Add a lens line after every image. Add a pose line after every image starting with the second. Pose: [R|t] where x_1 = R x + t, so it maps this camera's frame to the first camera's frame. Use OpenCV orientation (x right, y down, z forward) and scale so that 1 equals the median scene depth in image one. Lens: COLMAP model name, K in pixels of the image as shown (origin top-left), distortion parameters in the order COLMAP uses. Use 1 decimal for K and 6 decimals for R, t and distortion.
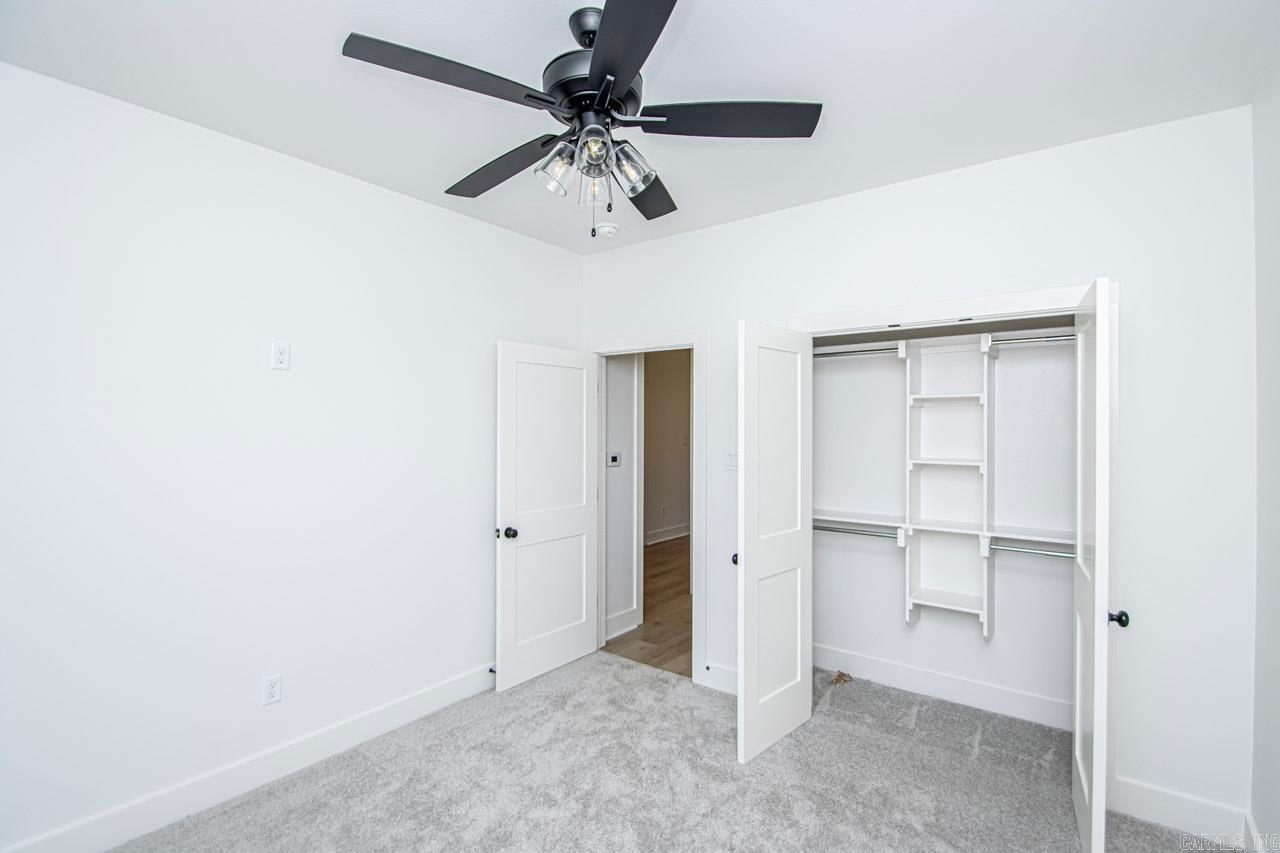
lens RADIAL K [[596.3, 0, 656.2], [0, 596.3, 403.4], [0, 0, 1]] dist [0.021973, -0.015324]
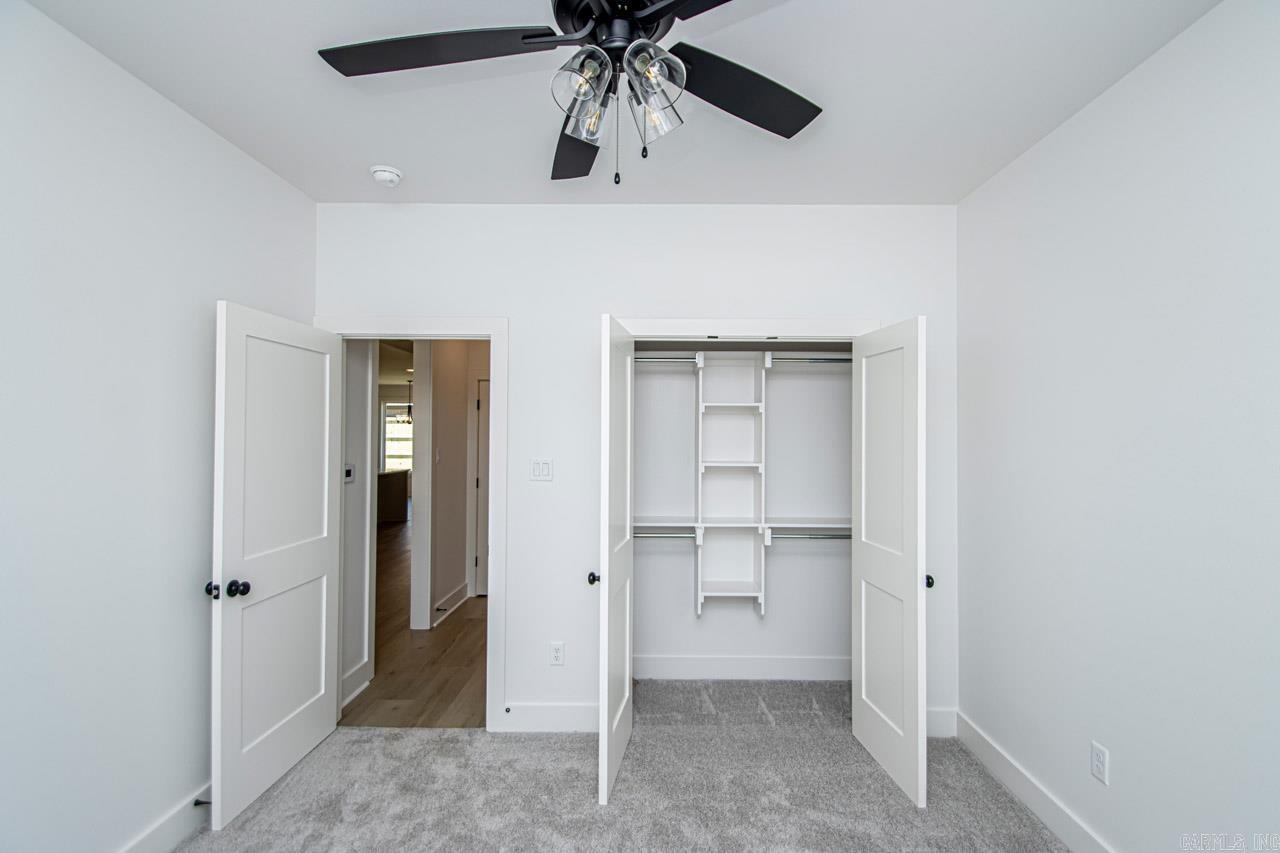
lens RADIAL K [[592.0, 0, 649.1], [0, 592.0, 407.8], [0, 0, 1]] dist [0.019468, -0.016582]
pose [[0.805221, 0.027918, 0.592318, -0.292595], [-0.026167, 0.999591, -0.011541, 0.009762], [-0.592398, -0.006206, 0.805622, 0.202883]]
